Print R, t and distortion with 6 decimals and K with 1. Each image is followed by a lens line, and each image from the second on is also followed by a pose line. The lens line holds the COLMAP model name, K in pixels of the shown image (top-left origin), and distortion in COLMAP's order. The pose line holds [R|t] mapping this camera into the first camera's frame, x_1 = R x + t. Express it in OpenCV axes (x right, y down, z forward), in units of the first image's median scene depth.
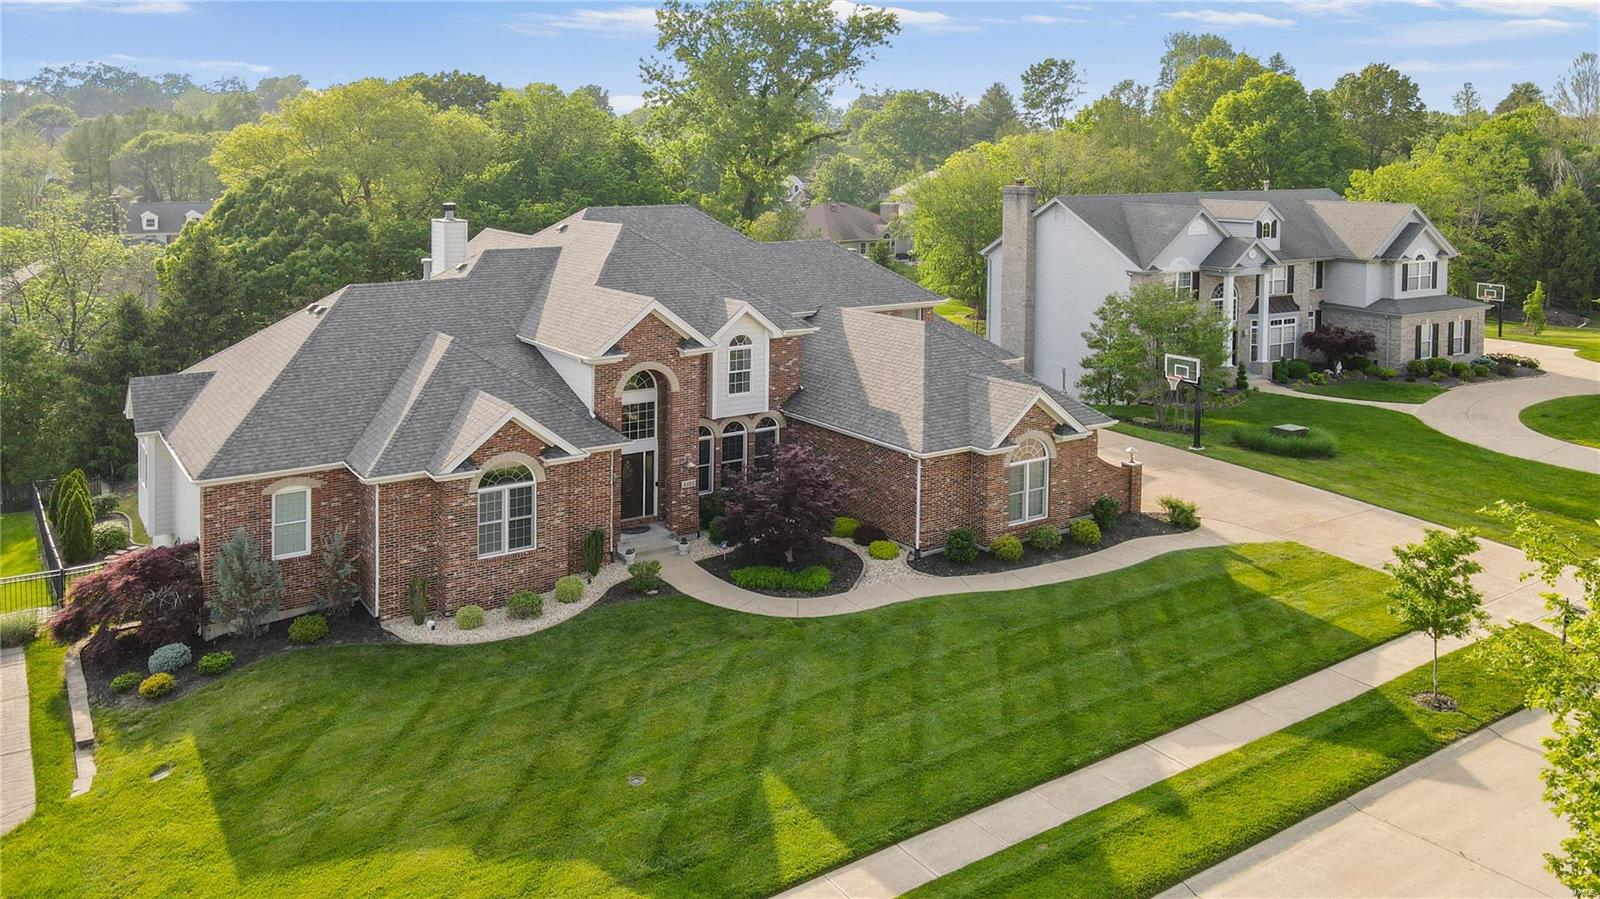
lens RADIAL K [[1186.3, 0, 804.3], [0, 1186.3, 339.0], [0, 0, 1]] dist [0.014742, -0.006322]
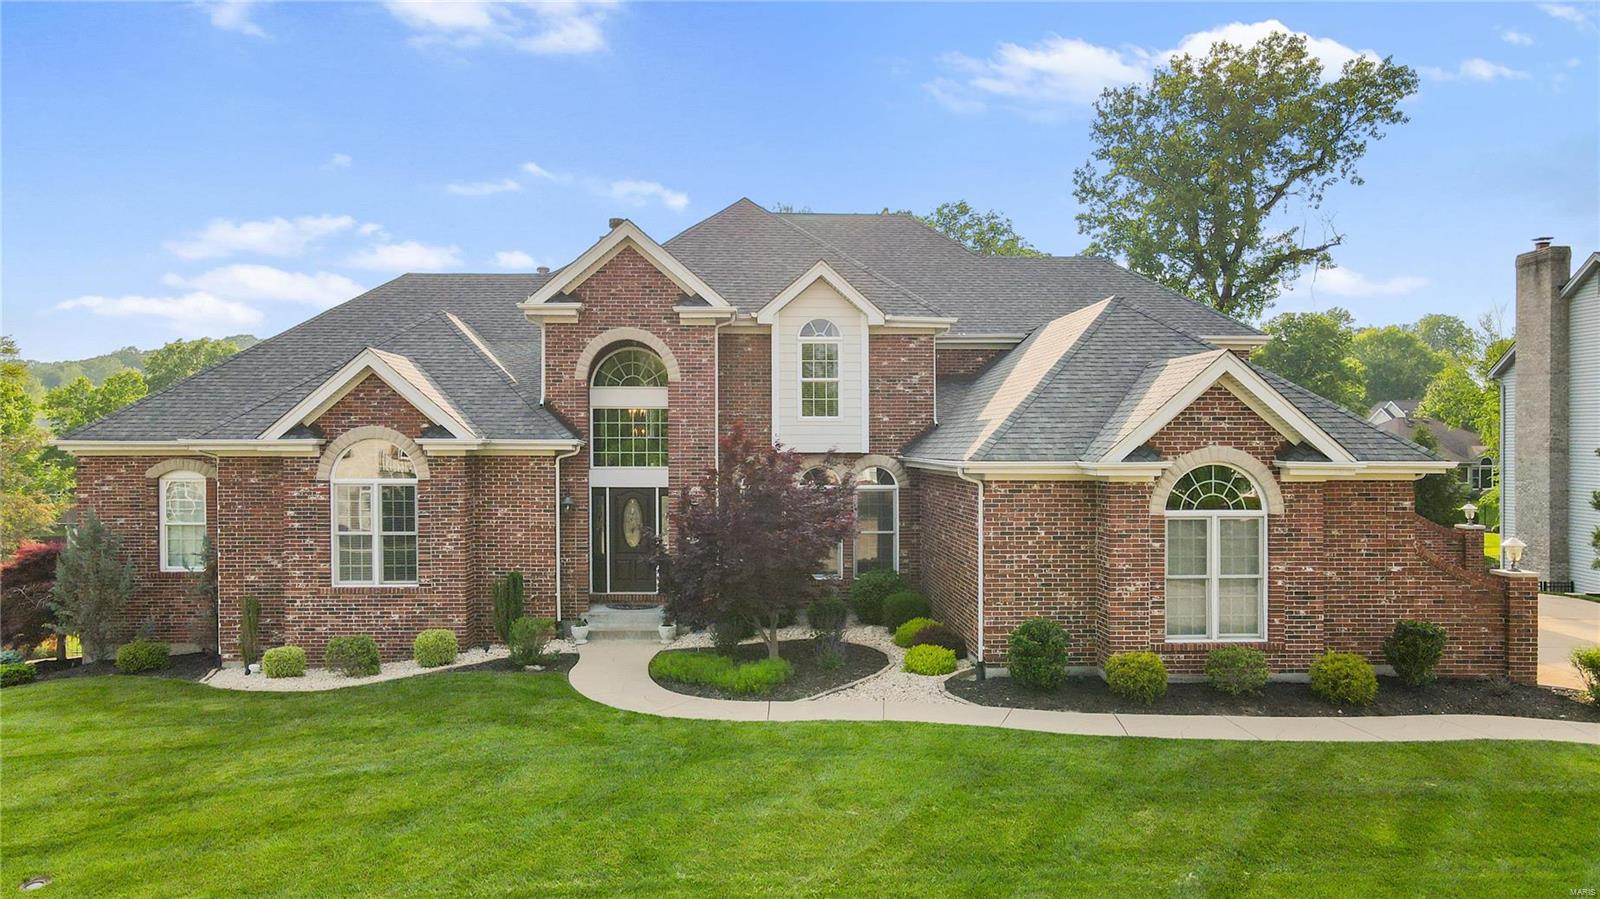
lens RADIAL K [[1277.8, 0, 803.3], [0, 1277.8, 458.9], [0, 0, 1]] dist [0.030162, -0.000172]
pose [[0.887460, 0.049446, -0.458225, 0.274840], [-0.103115, 0.990327, -0.092843, 0.145330], [0.449202, 0.129645, 0.883974, 0.441391]]
